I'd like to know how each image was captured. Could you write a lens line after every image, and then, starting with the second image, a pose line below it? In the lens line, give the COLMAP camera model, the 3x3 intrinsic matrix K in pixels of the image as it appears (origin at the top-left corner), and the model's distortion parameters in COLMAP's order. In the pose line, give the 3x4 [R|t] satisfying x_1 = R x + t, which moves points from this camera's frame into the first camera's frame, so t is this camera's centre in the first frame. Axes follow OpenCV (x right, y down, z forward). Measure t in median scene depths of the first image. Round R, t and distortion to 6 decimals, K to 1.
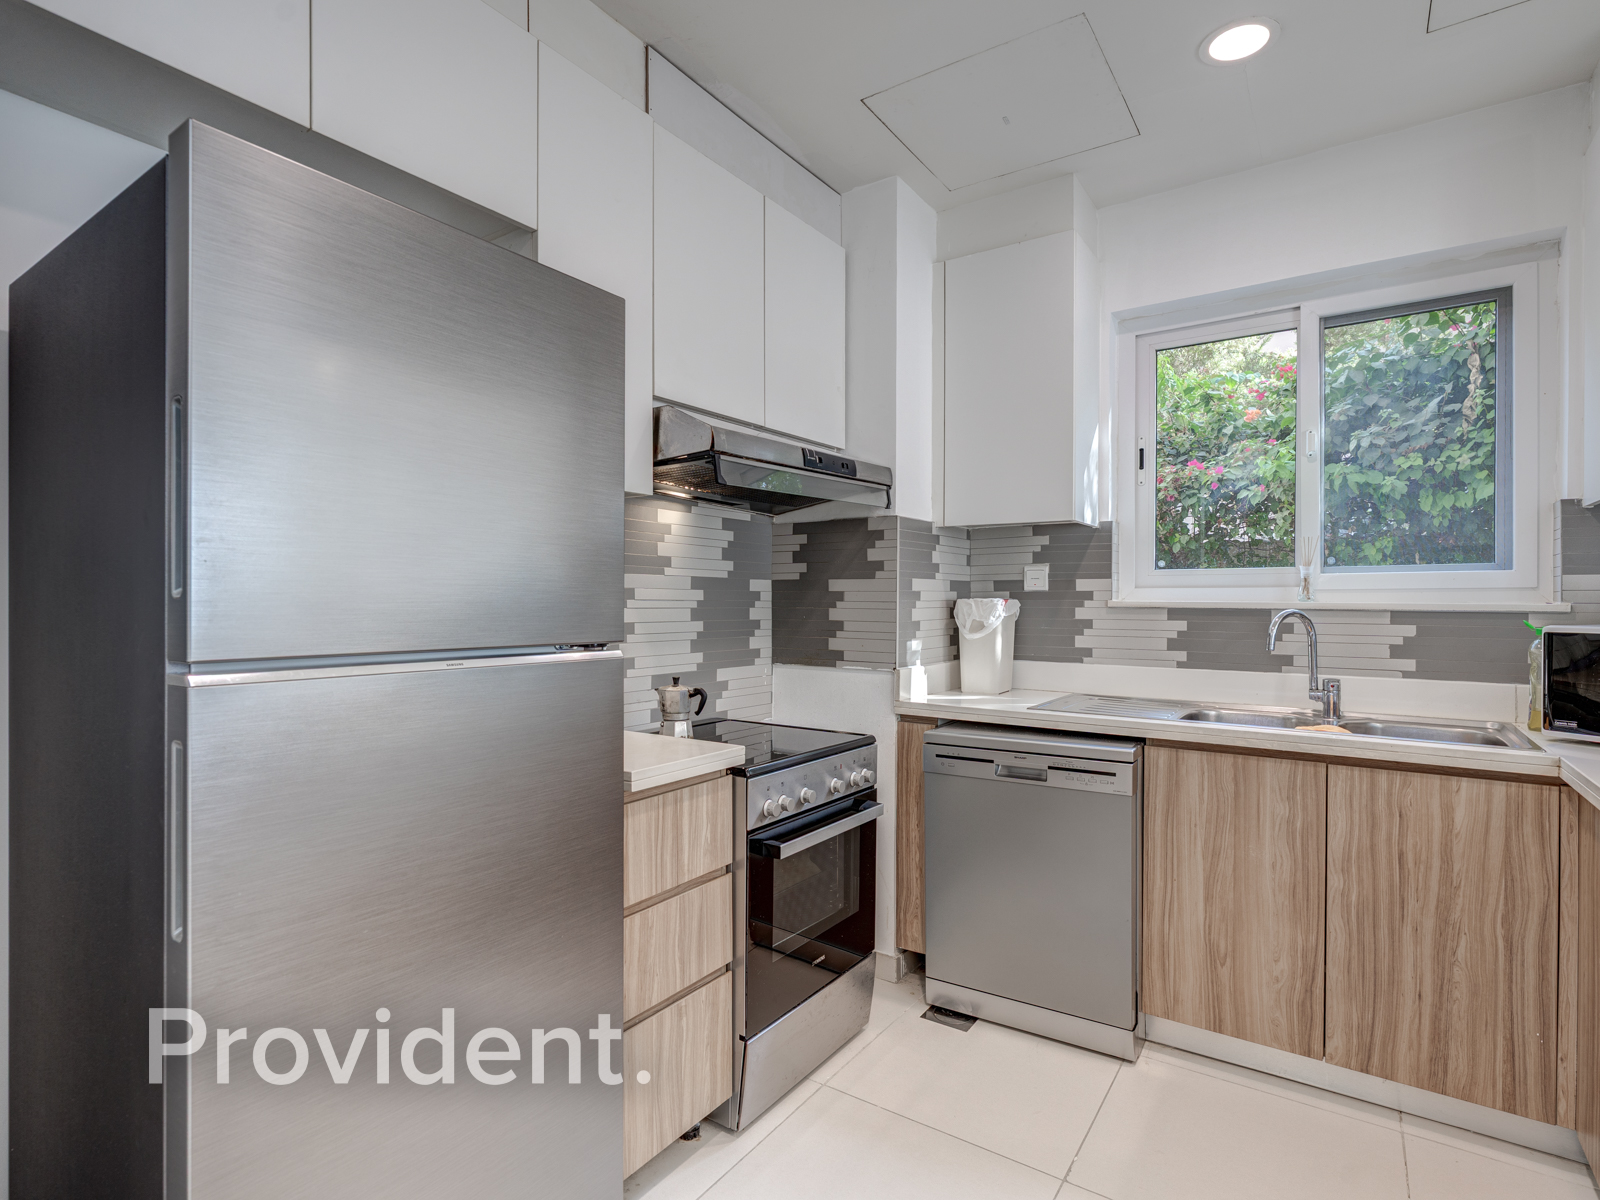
lens RADIAL K [[821.0, 0, 794.5], [0, 821.0, 600.6], [0, 0, 1]] dist [-0.004113, 0.002172]
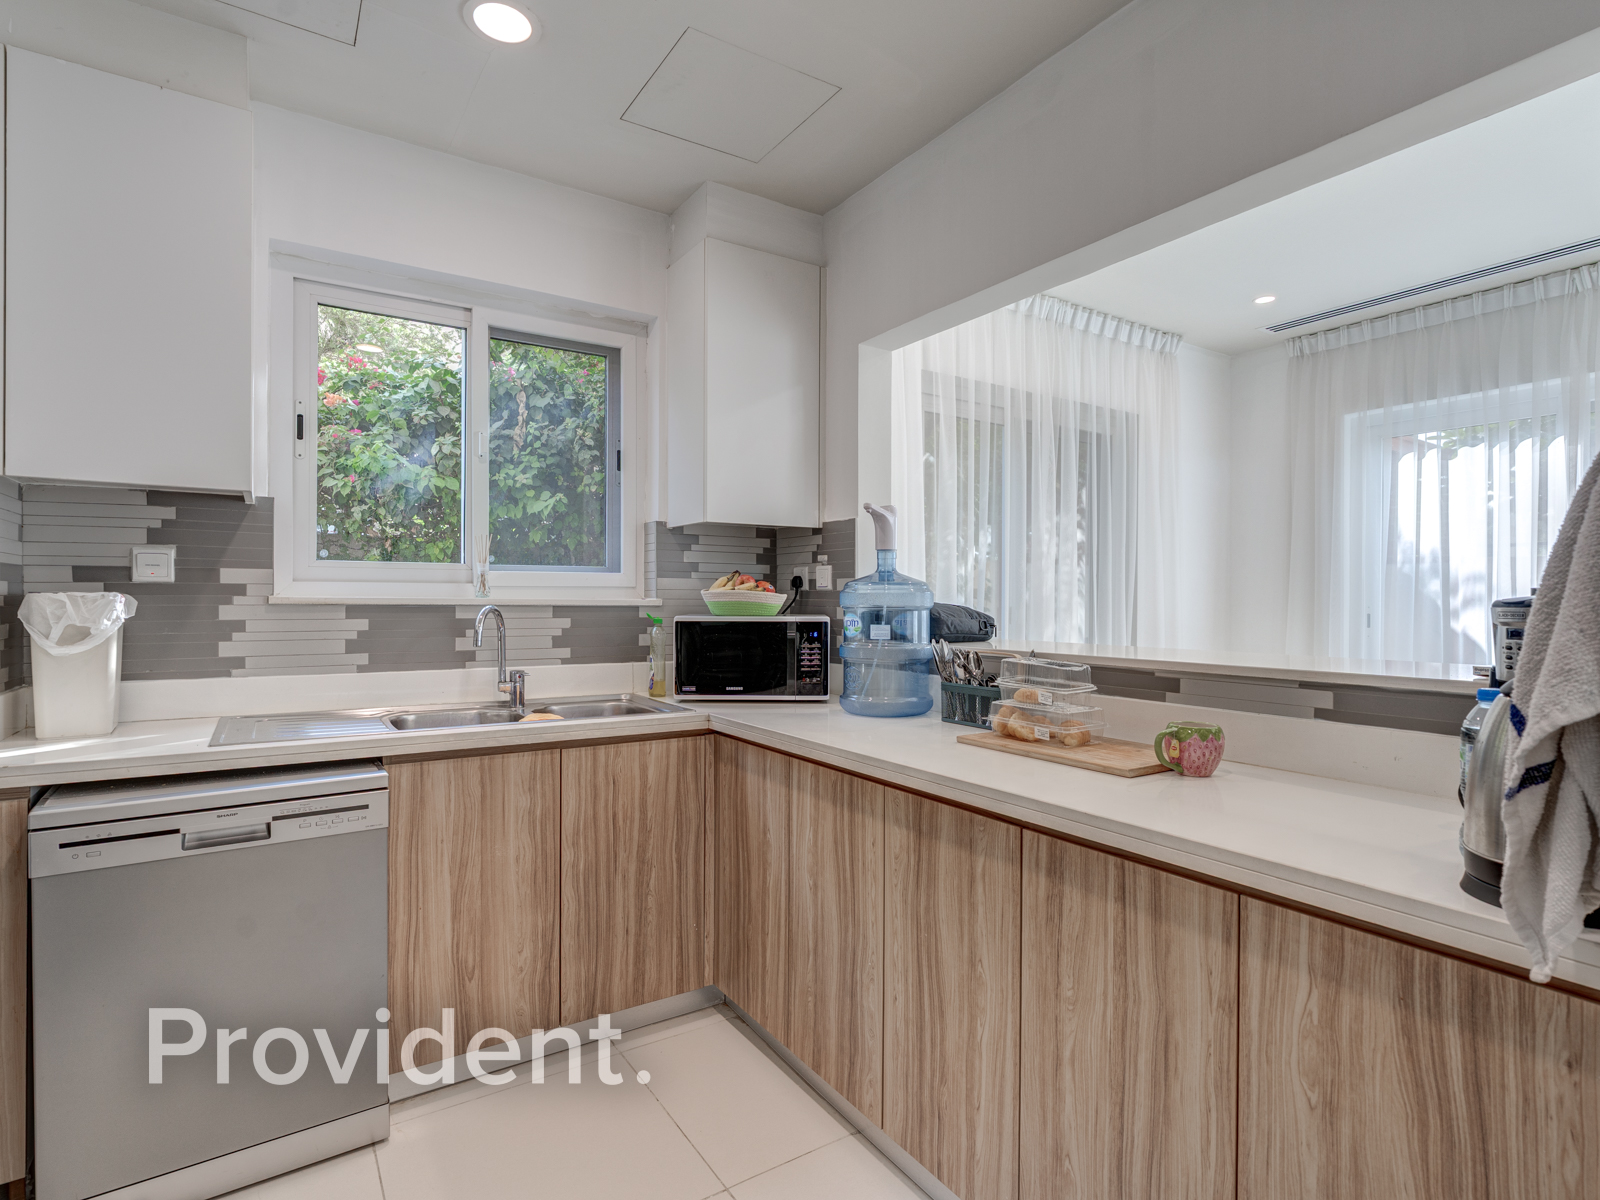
lens RADIAL K [[811.5, 0, 794.0], [0, 811.5, 602.1], [0, 0, 1]] dist [-0.003863, -0.000346]
pose [[0.387460, -0.004649, 0.921875, -0.180603], [-0.003164, 0.999975, 0.006372, -0.000912], [-0.921881, -0.005385, 0.387435, 0.265698]]
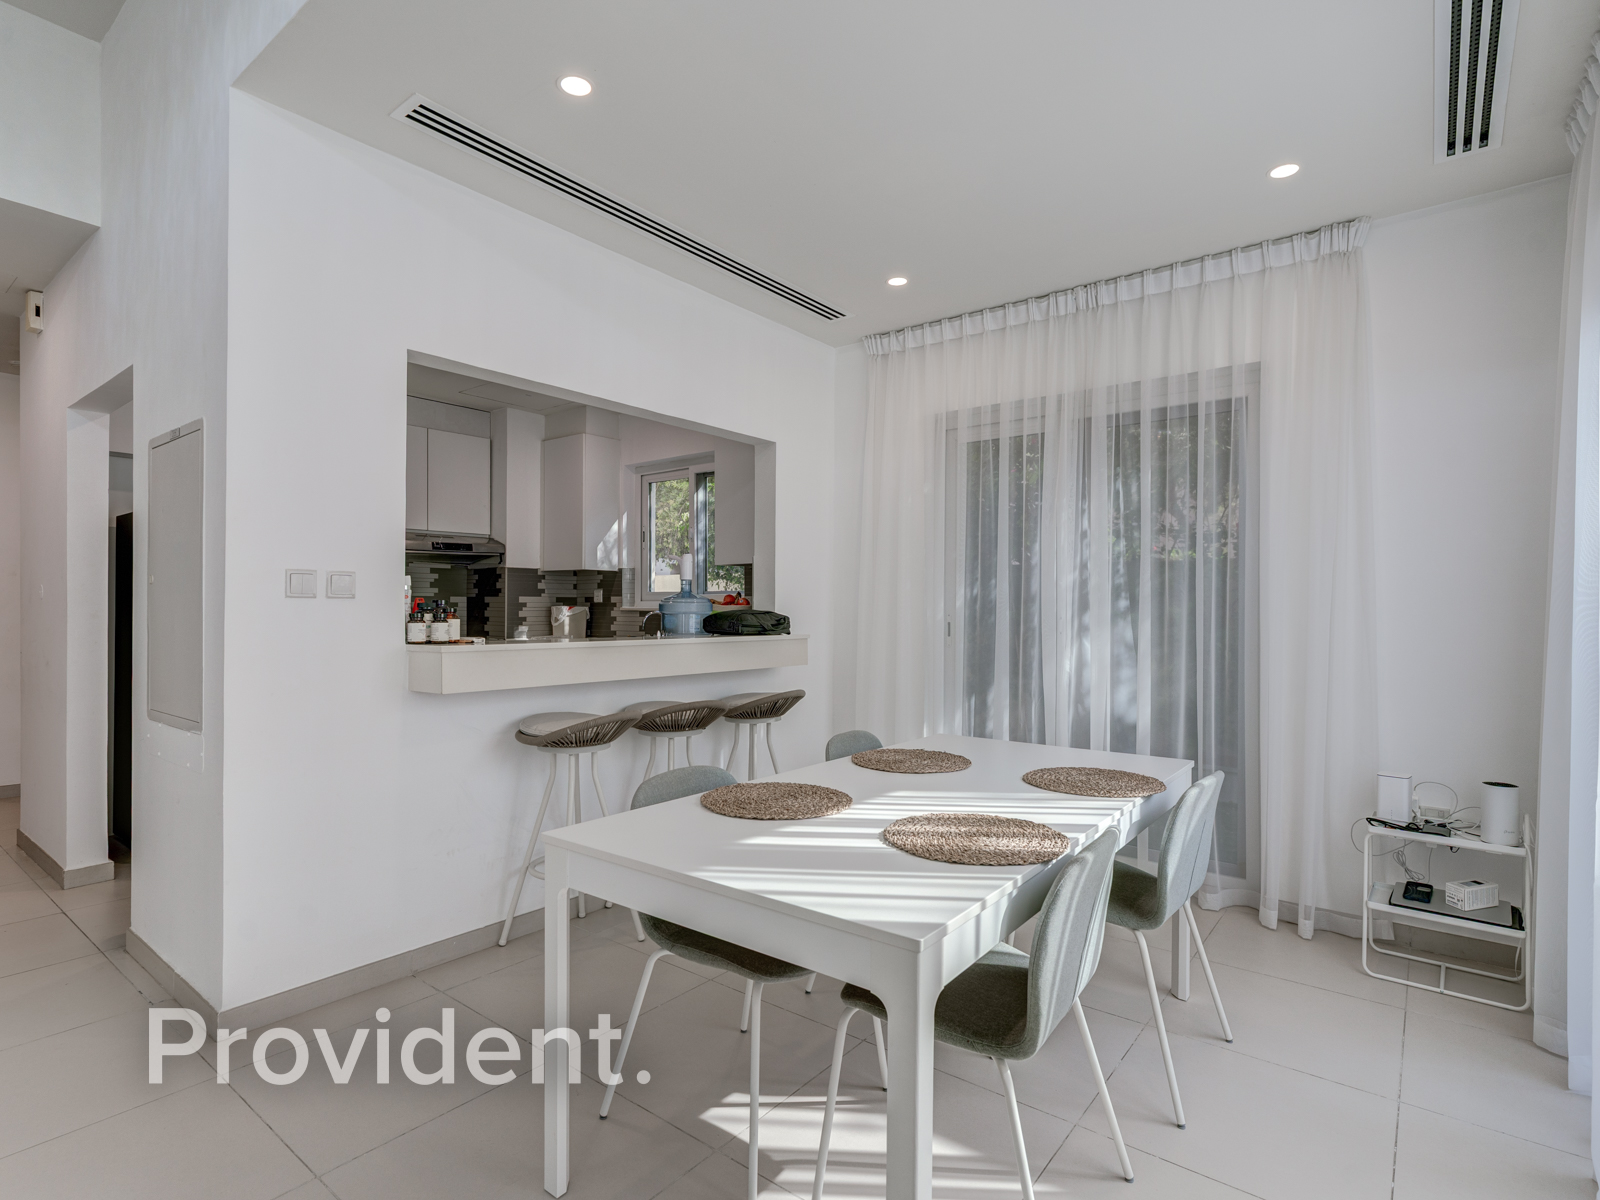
lens RADIAL K [[821.0, 0, 794.5], [0, 821.0, 600.6], [0, 0, 1]] dist [-0.004113, 0.002172]
pose [[0.997607, 0.001377, -0.069131, 1.156508], [-0.002183, 0.999930, -0.011589, 0.007188], [0.069110, 0.011712, 0.997540, -1.214793]]
